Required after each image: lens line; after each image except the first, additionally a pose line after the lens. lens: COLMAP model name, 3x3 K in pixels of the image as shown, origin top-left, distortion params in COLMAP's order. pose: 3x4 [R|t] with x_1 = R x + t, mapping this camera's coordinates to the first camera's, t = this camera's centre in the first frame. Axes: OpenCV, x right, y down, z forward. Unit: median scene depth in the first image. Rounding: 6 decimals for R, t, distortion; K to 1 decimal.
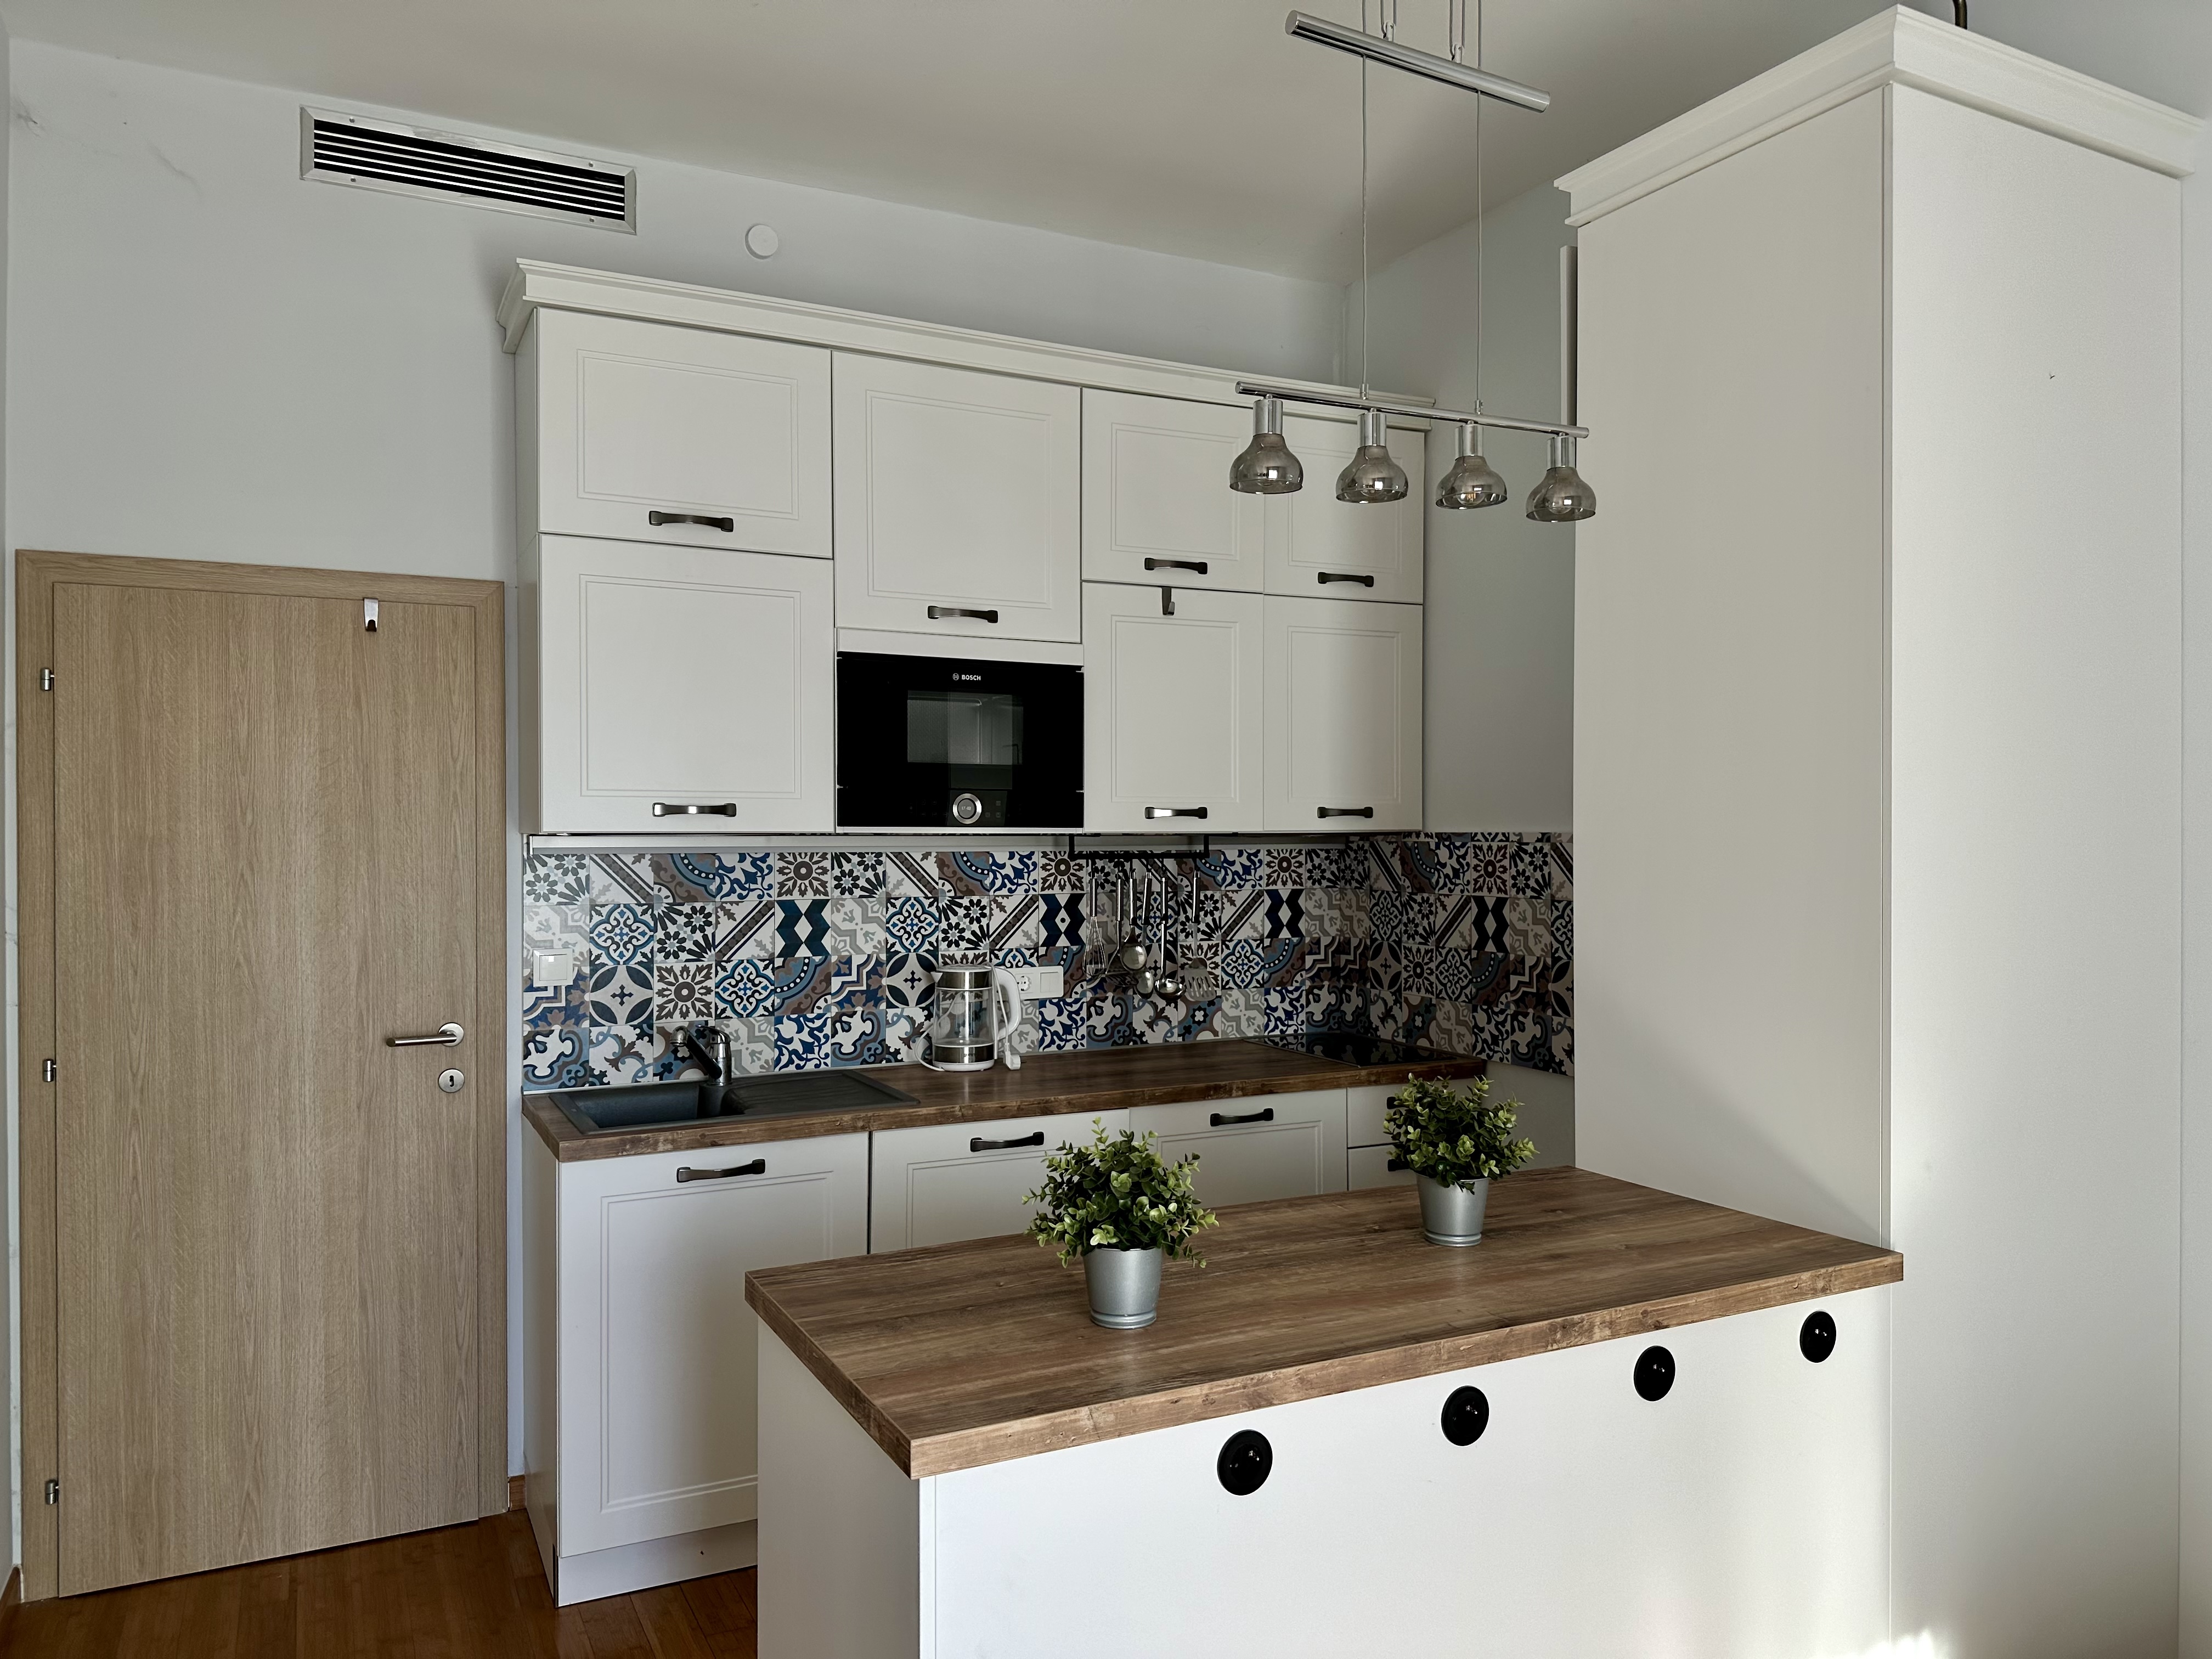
lens RADIAL K [[1524.3, 0, 1119.0], [0, 1524.3, 837.1], [0, 0, 1]] dist [0.025966, -0.033245]
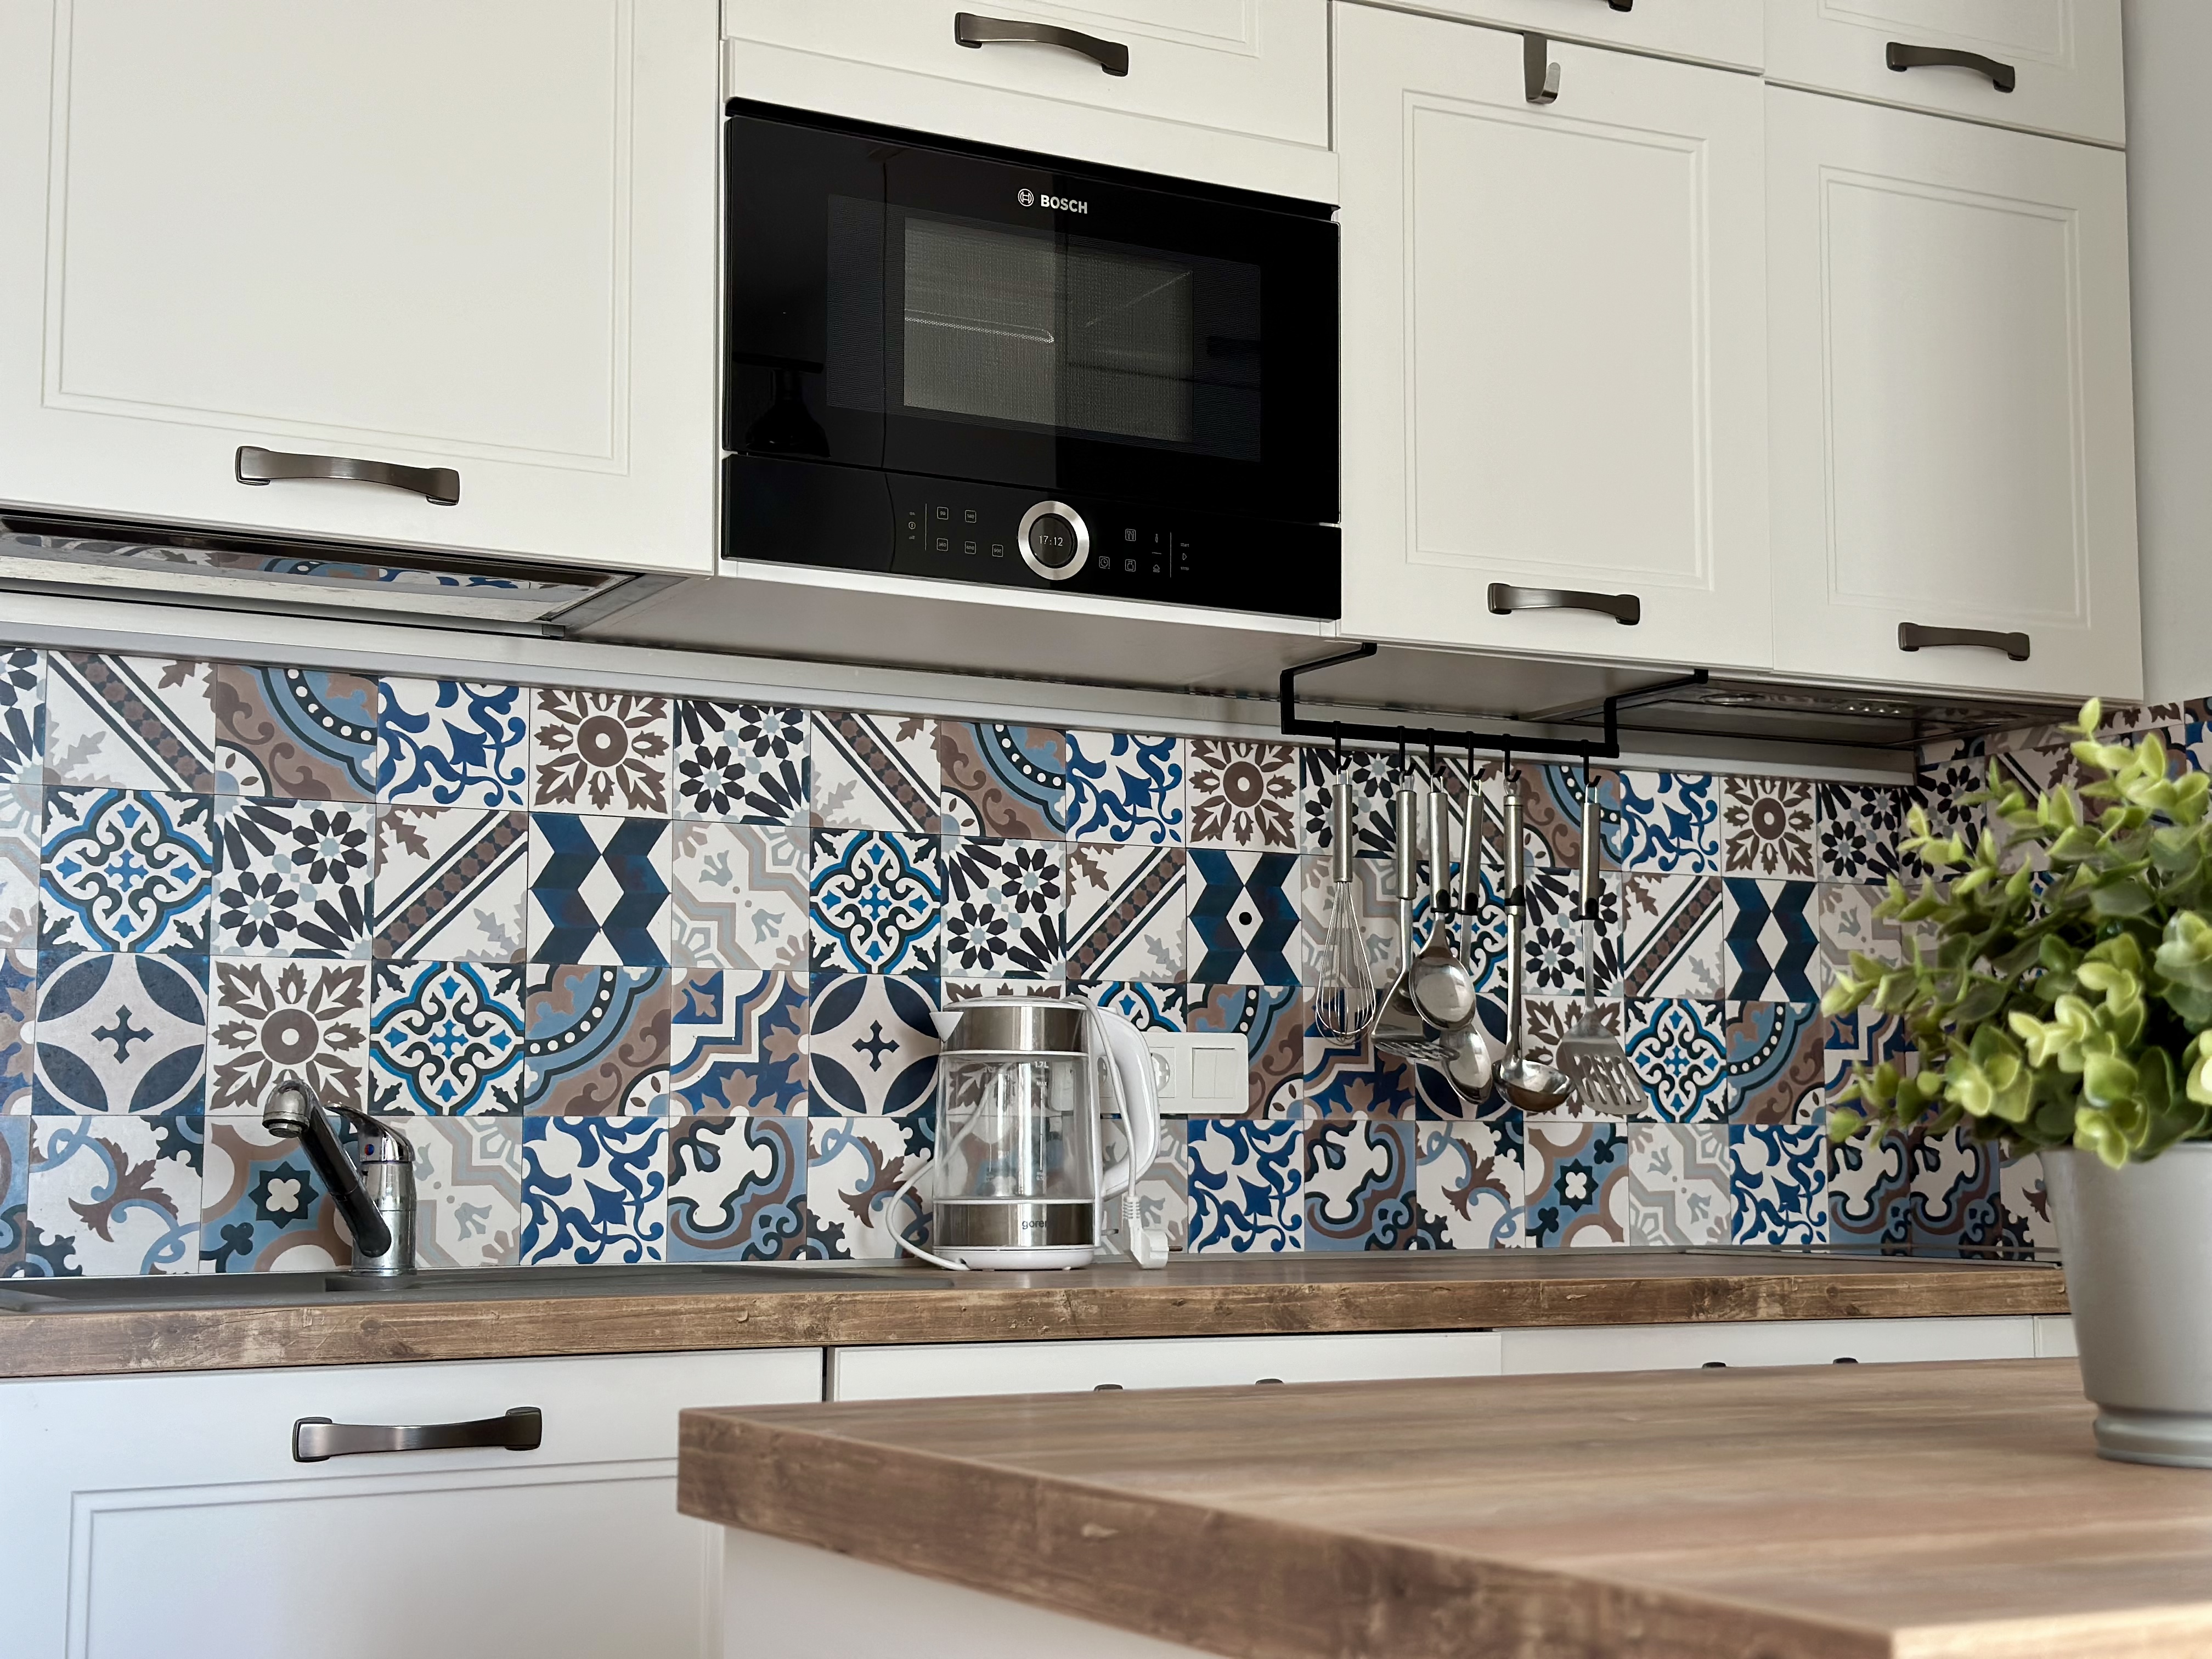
lens RADIAL K [[3057.0, 0, 1088.0], [0, 3057.0, 853.4], [0, 0, 1]] dist [0.059311, 0.000000]
pose [[0.999864, 0.000165, 0.016463, -0.103247], [0.001622, 0.994097, -0.108479, 0.141082], [-0.016383, 0.108491, 0.993962, 0.249807]]
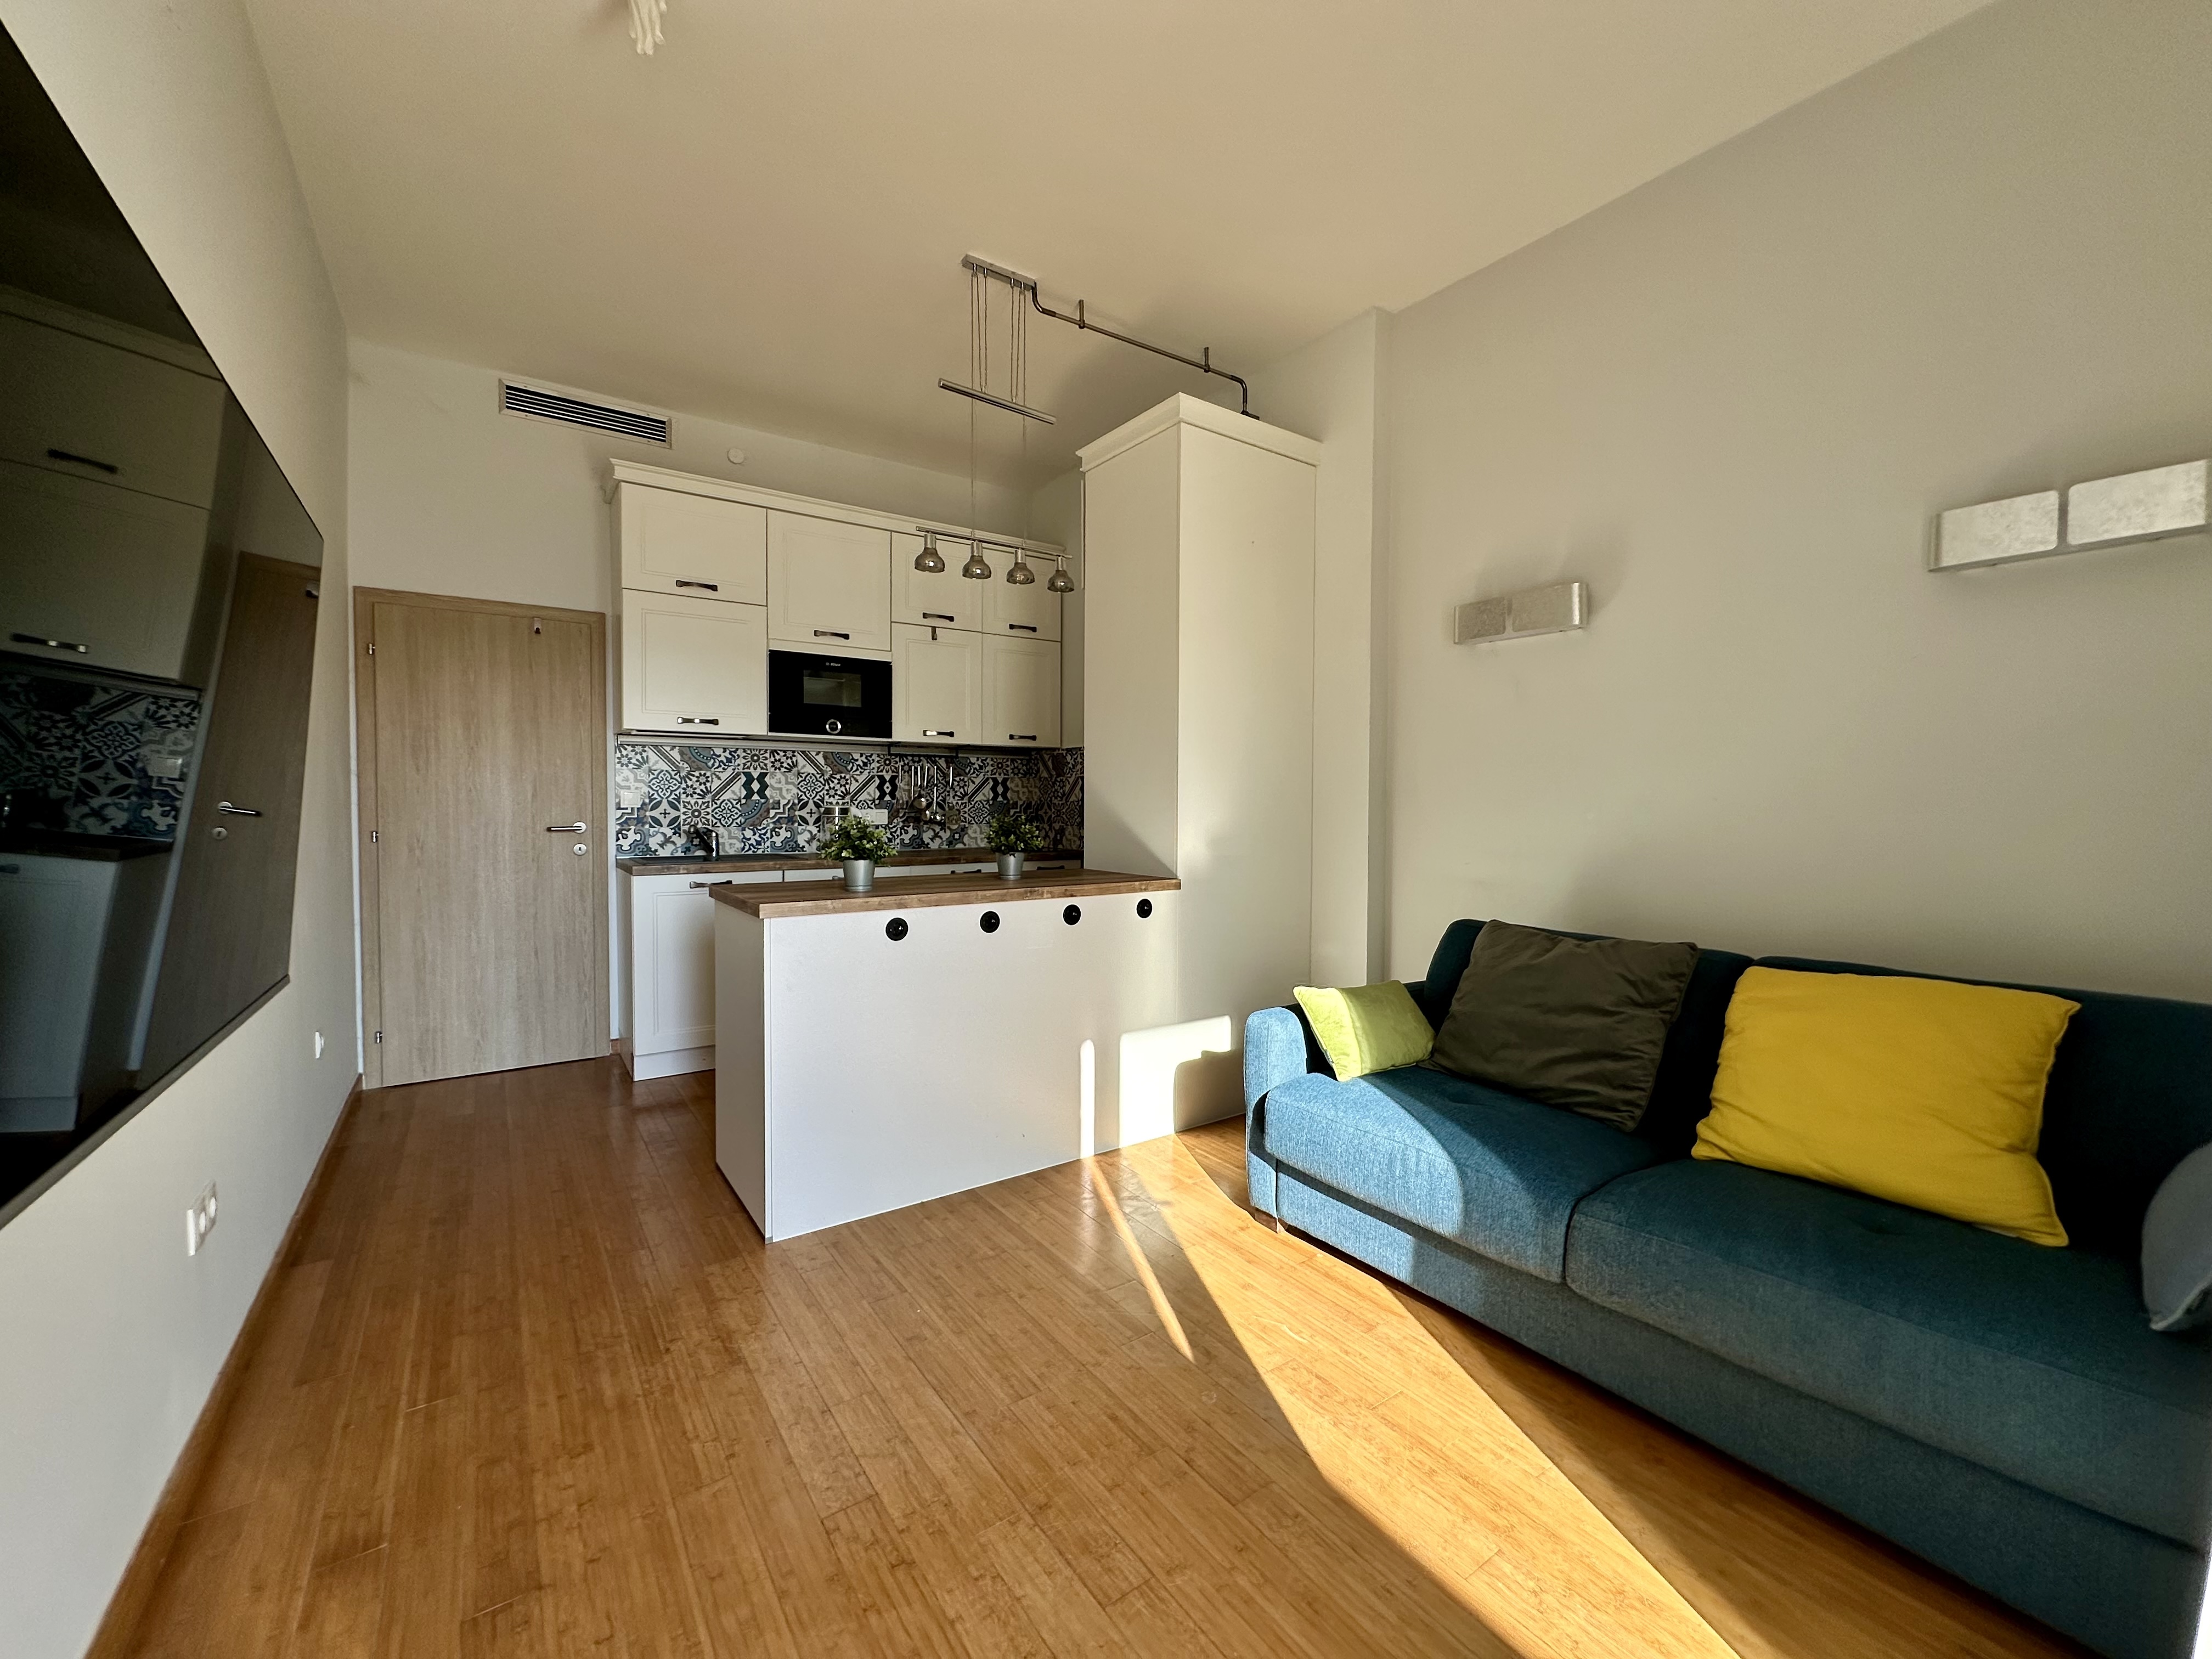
lens RADIAL K [[893.4, 0, 1100.1], [0, 893.4, 826.8], [0, 0, 1]] dist [0.000711, 0.002072]
pose [[0.992157, 0.002072, 0.124983, 0.113743], [-0.004813, 0.999754, 0.021633, 0.092214], [-0.124907, -0.022065, 0.991923, -0.290148]]
